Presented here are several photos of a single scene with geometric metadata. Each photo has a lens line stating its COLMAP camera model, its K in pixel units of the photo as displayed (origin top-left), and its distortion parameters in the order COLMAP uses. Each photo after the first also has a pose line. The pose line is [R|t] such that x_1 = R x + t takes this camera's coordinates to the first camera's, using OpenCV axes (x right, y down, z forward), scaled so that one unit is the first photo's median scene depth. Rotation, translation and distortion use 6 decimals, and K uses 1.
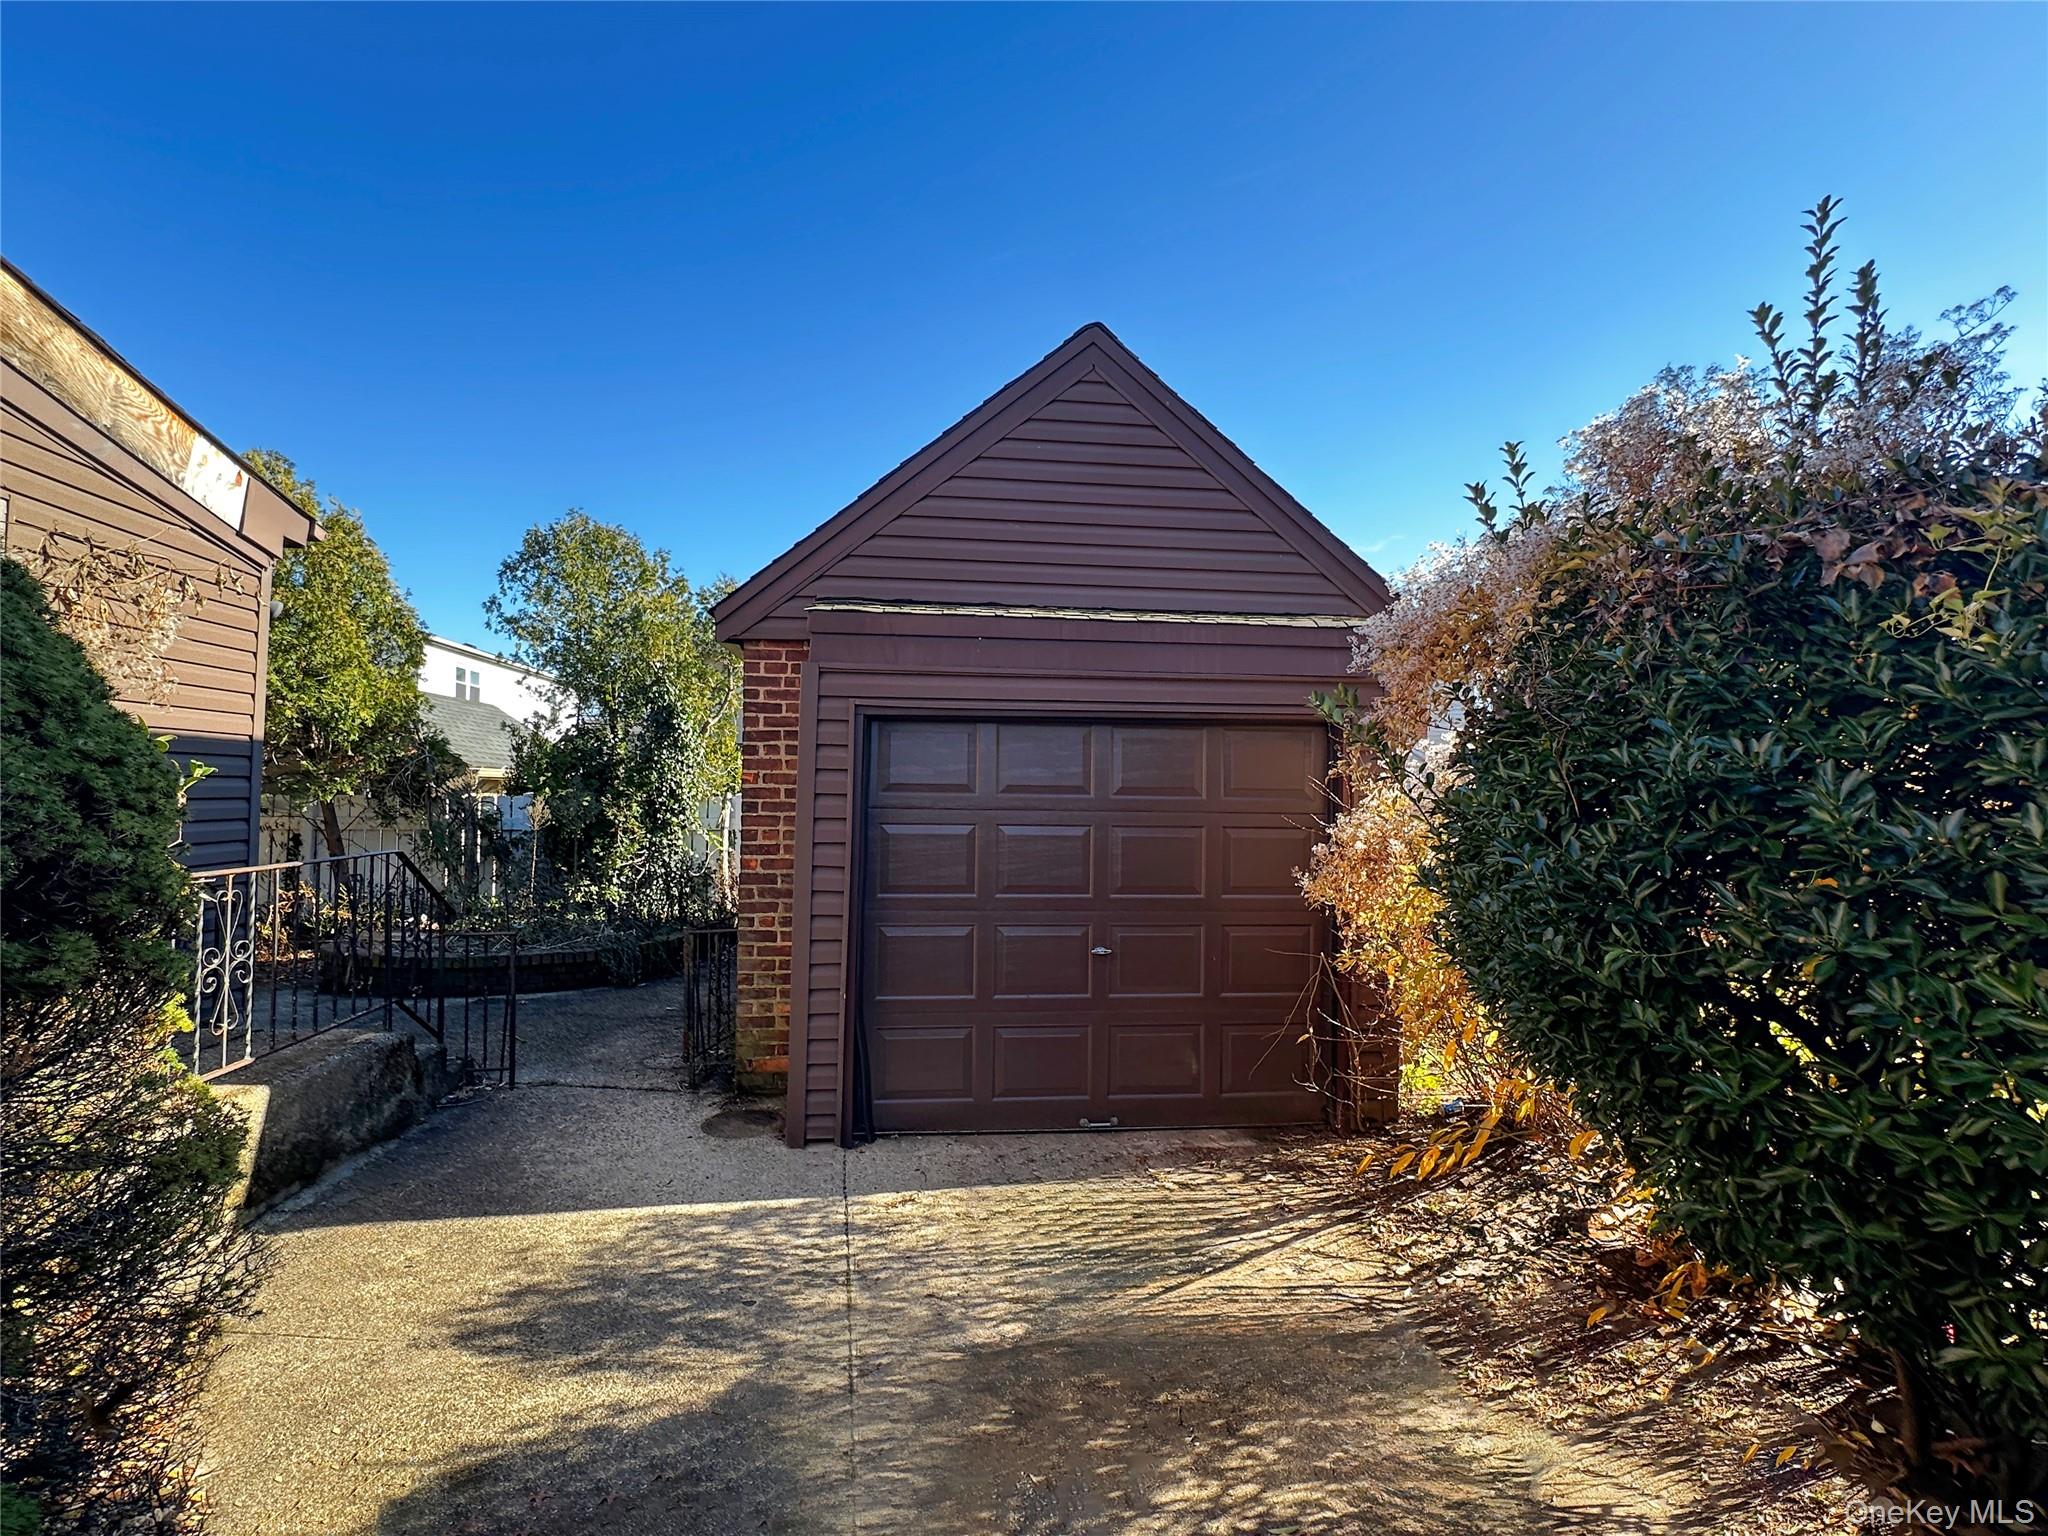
lens RADIAL K [[949.4, 0, 1024.0], [0, 949.4, 768.0], [0, 0, 1]] dist [0.000162, 0.000933]
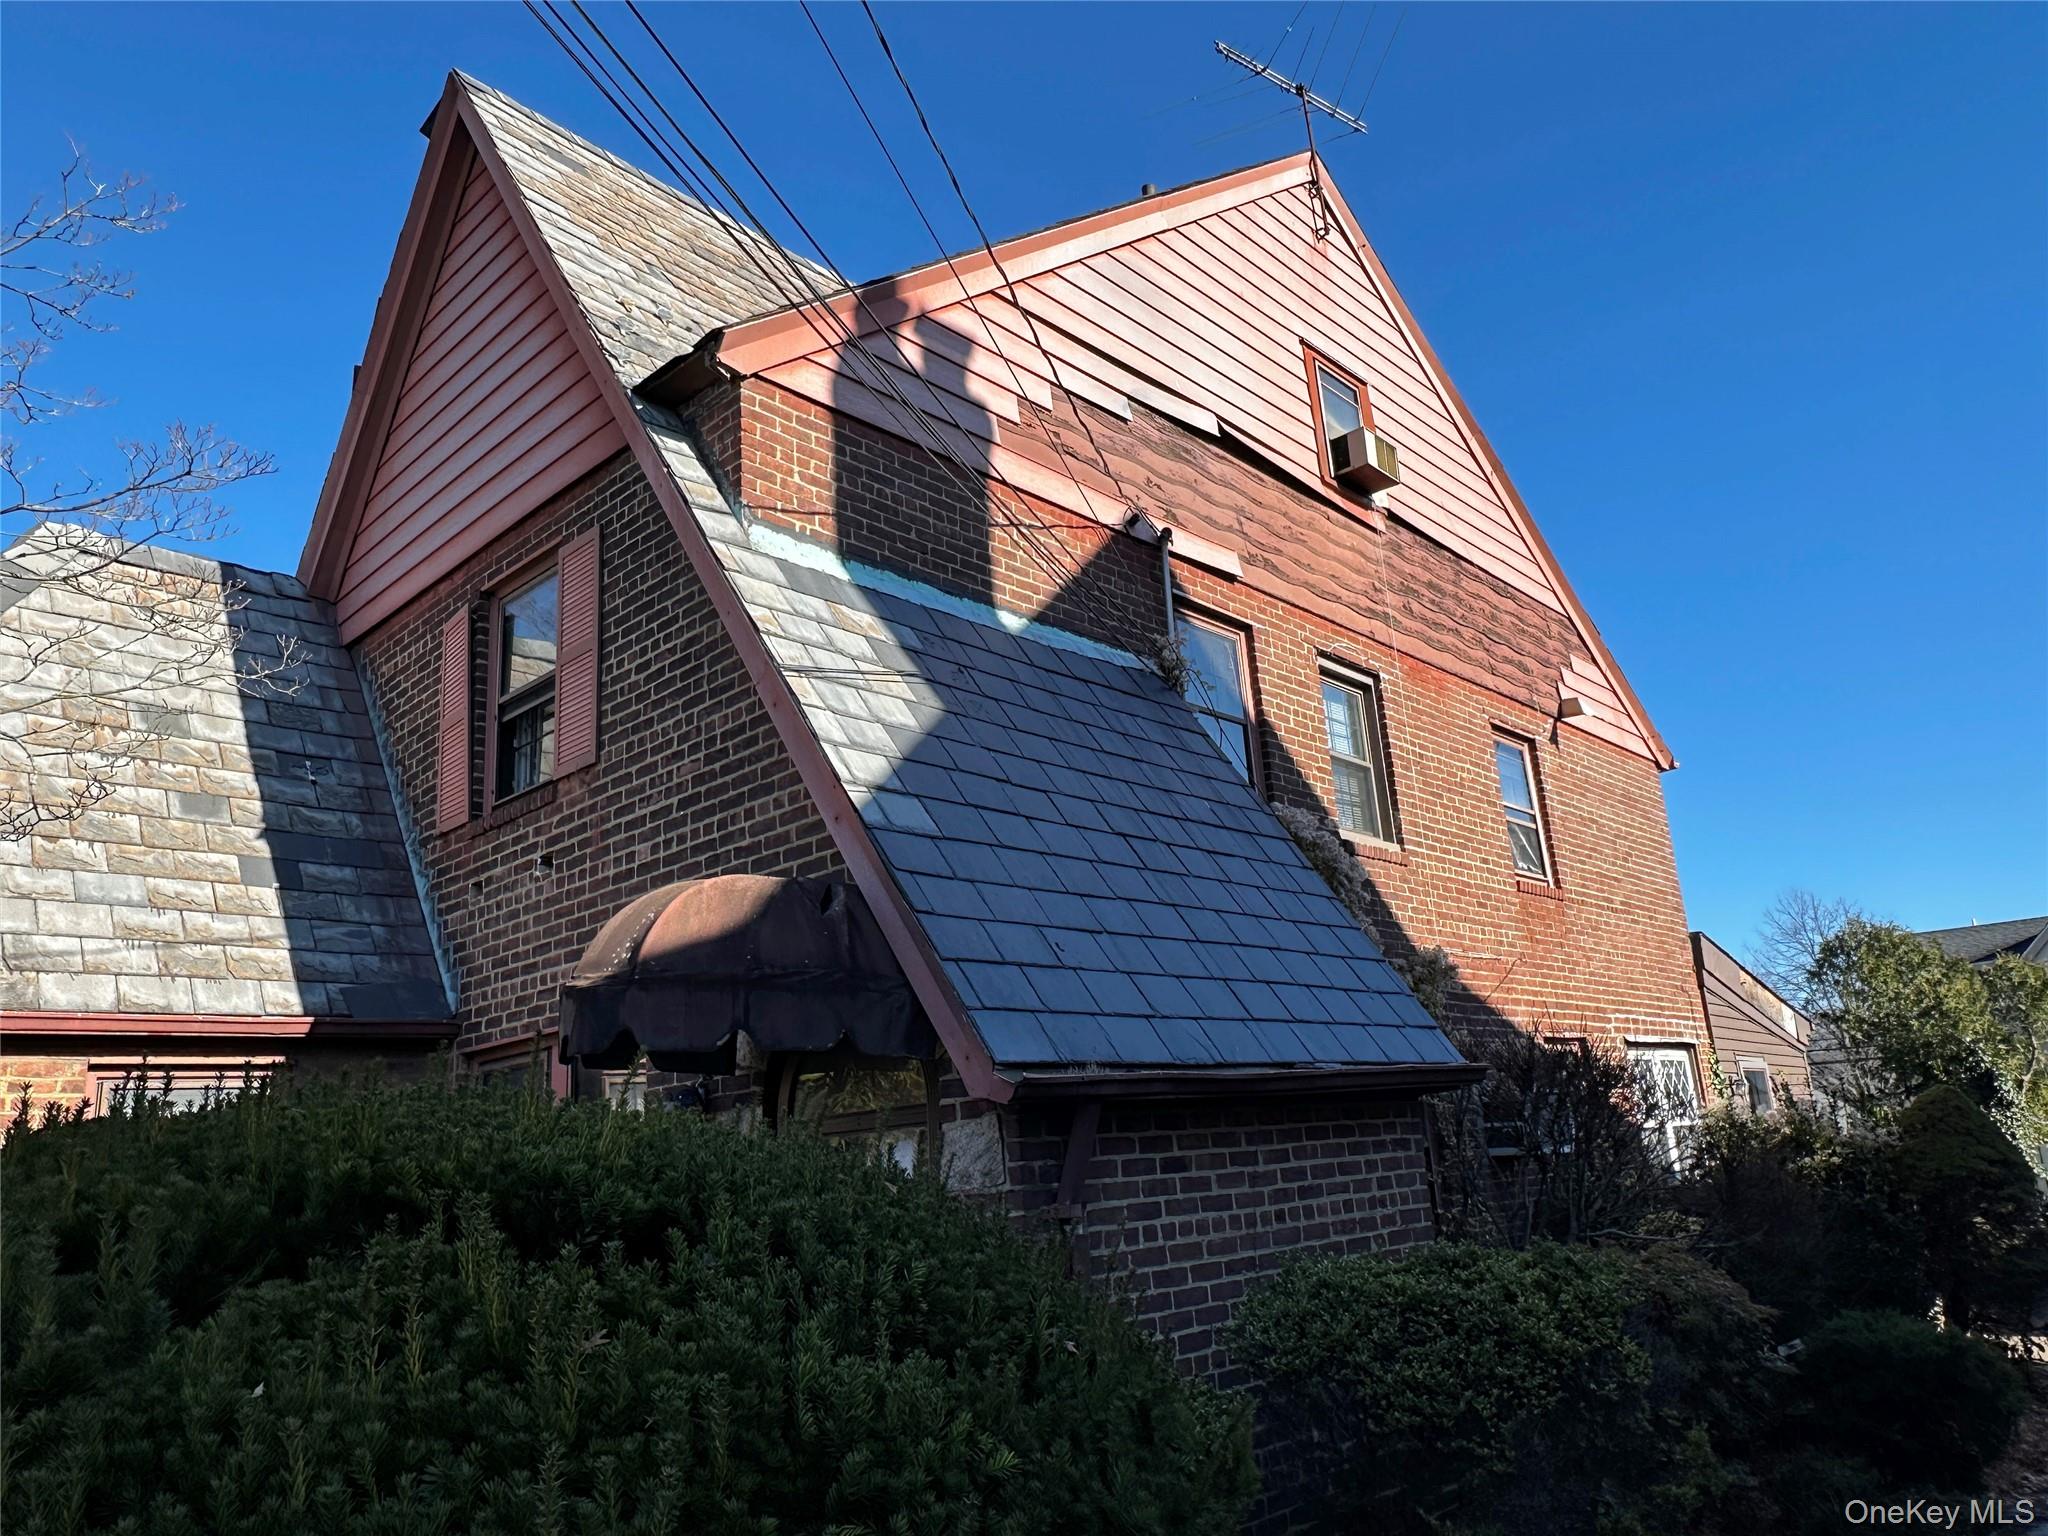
lens RADIAL K [[1406.6, 0, 1024.0], [0, 1406.6, 768.0], [0, 0, 1]] dist [-0.001936, 0.000612]
pose [[0.637822, -0.270667, -0.721057, 0.245756], [0.098236, 0.957157, -0.272396, -0.068715], [0.763893, 0.102907, 0.637085, -1.139963]]
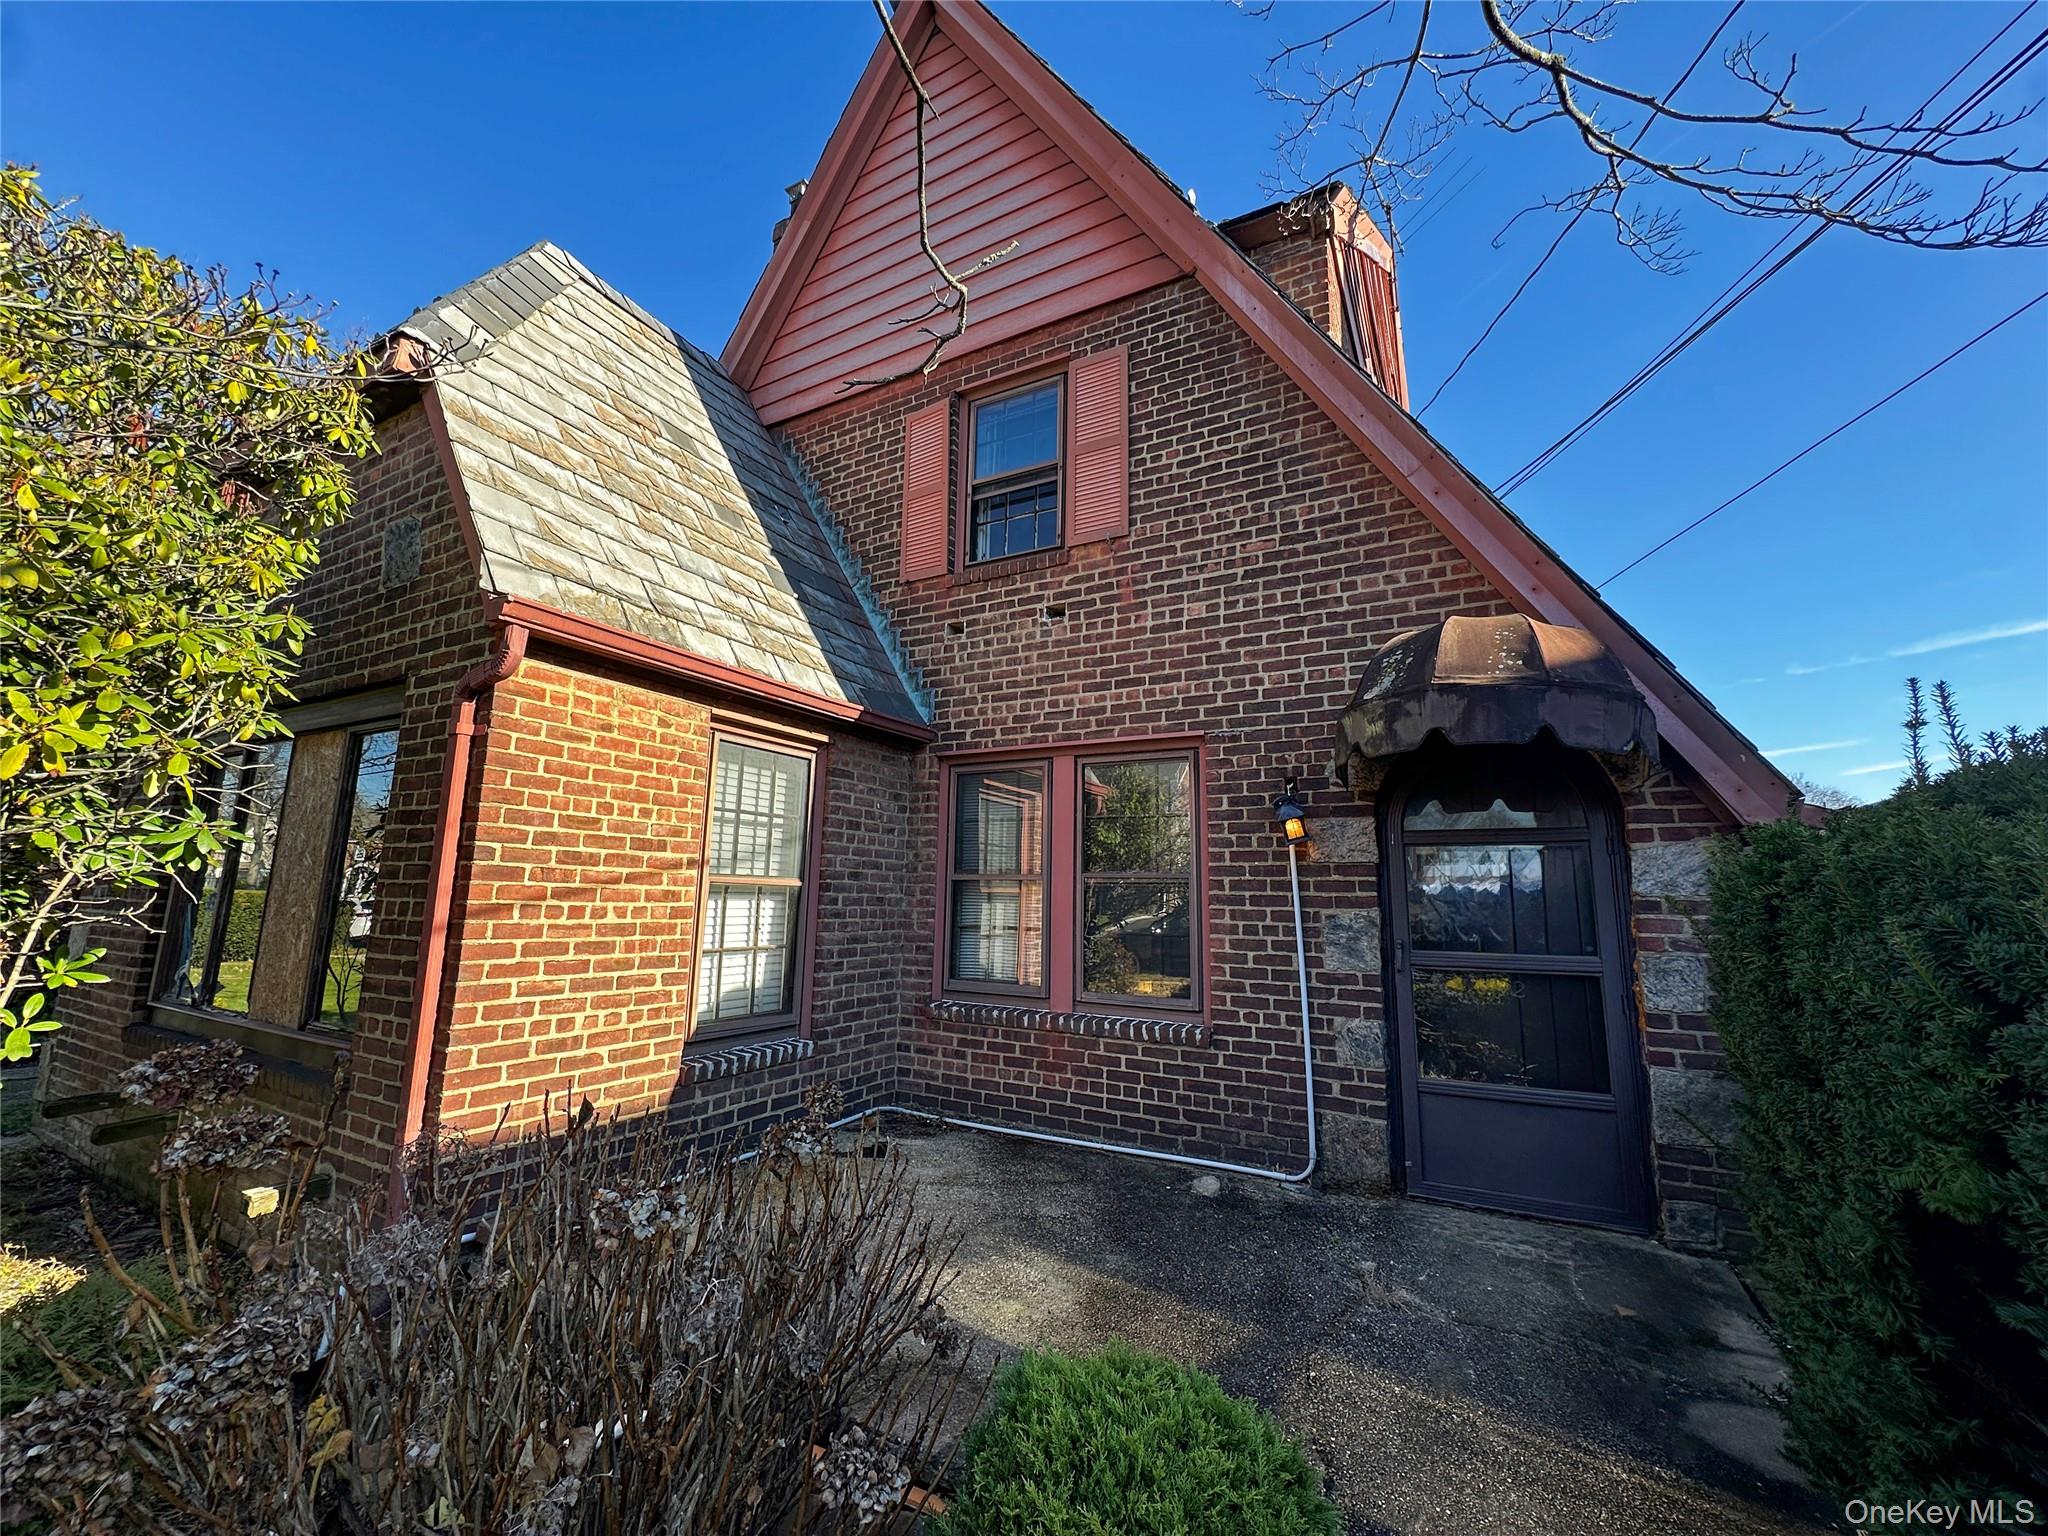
lens RADIAL K [[816.0, 0, 1019.9], [0, 816.0, 767.4], [0, 0, 1]] dist [-0.002481, 0.000098]
pose [[0.810640, -0.092251, -0.578232, -0.148570], [0.004074, 0.988376, -0.151974, -0.066298], [0.585531, 0.120840, 0.801593, -1.272526]]
